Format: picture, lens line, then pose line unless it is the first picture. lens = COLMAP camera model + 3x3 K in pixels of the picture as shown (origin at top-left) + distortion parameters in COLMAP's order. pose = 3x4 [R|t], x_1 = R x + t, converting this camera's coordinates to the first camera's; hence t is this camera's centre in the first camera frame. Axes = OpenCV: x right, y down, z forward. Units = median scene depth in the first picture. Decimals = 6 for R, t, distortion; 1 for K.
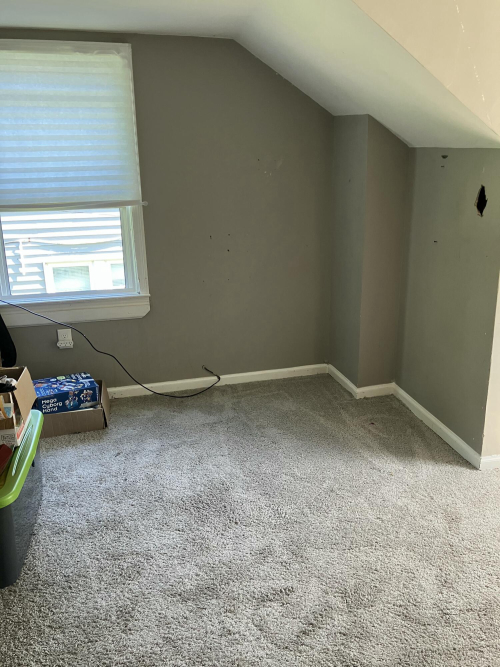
lens RADIAL K [[554.4, 0, 250.5], [0, 554.4, 333.1], [0, 0, 1]] dist [-0.000712, -0.025705]
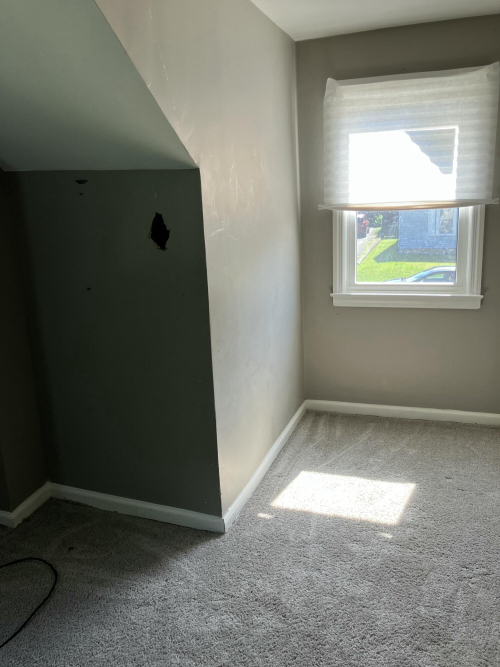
lens RADIAL K [[554.4, 0, 250.2], [0, 554.4, 333.9], [0, 0, 1]] dist [-0.000712, -0.025705]
pose [[0.534406, -0.220905, 0.815850, -0.192999], [0.275359, 0.958086, 0.079050, -0.103216], [-0.799117, 0.182406, 0.572835, 0.379184]]
